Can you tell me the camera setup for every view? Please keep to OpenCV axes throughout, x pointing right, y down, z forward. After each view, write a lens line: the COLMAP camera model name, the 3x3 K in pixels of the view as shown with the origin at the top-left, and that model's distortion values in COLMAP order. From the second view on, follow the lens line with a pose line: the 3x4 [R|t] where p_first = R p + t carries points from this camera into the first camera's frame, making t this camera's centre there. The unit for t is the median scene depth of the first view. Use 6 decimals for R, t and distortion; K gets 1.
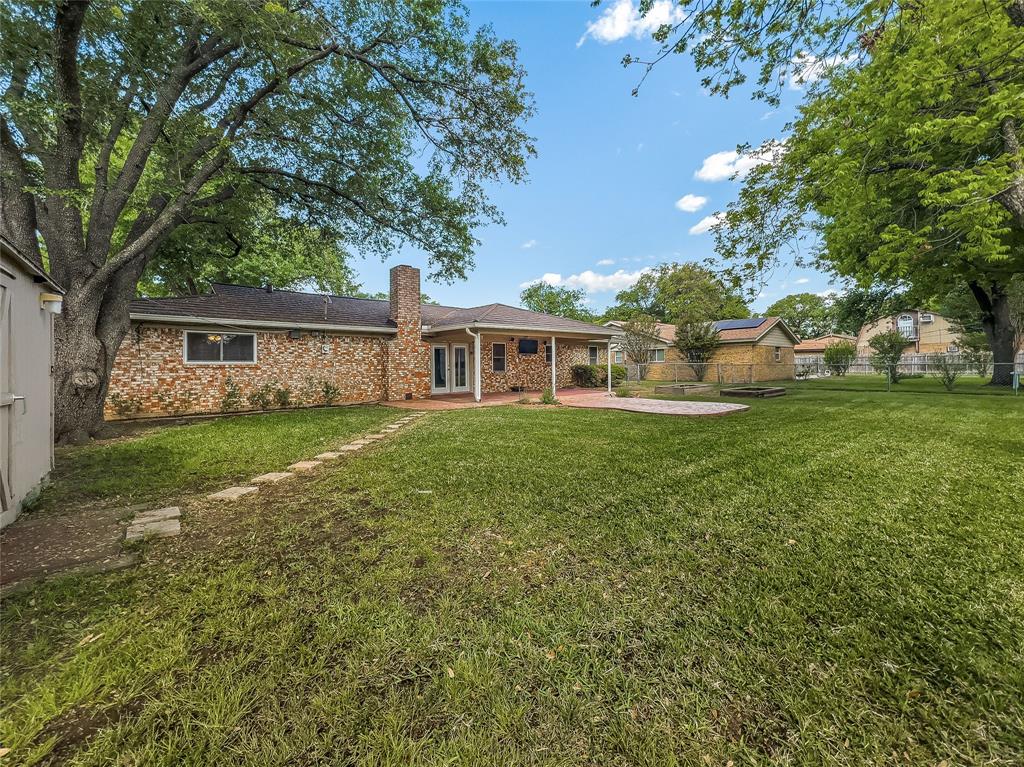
lens RADIAL K [[413.8, 0, 511.2], [0, 413.8, 375.9], [0, 0, 1]] dist [0.007709, 0.000005]
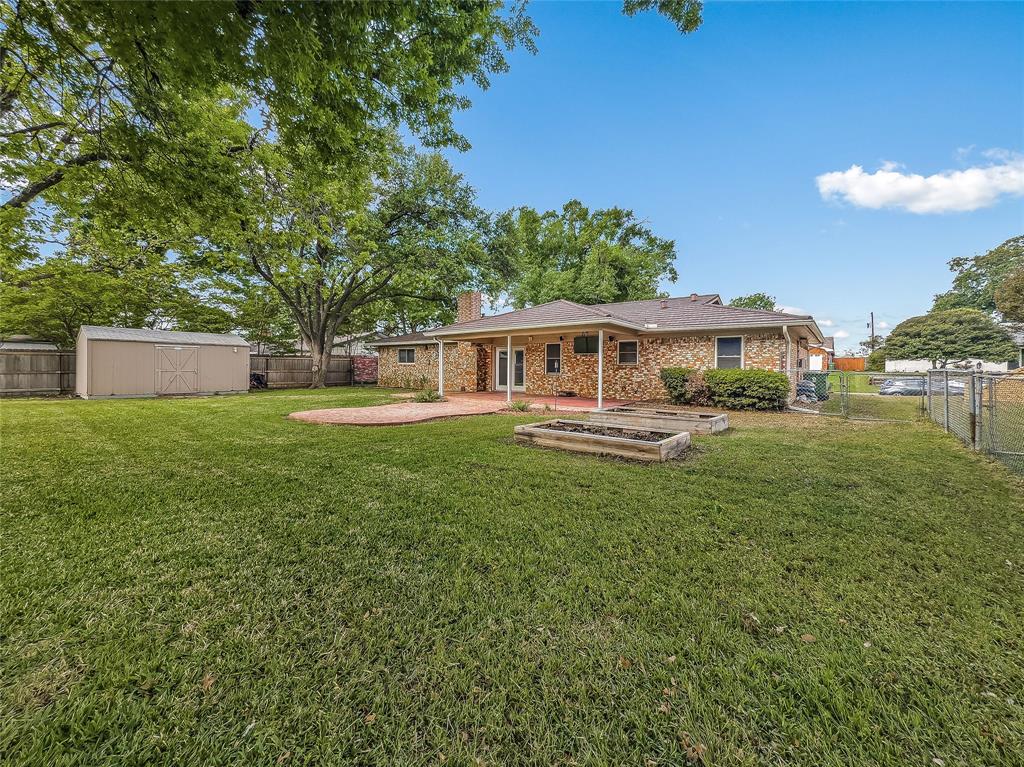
lens RADIAL K [[413.8, 0, 511.2], [0, 413.8, 376.2], [0, 0, 1]] dist [0.007709, 0.000005]
pose [[0.167993, 0.031933, -0.985271, 0.880983], [-0.033885, 0.999072, 0.026603, -0.026426], [0.985206, 0.028917, 0.168919, 0.748805]]
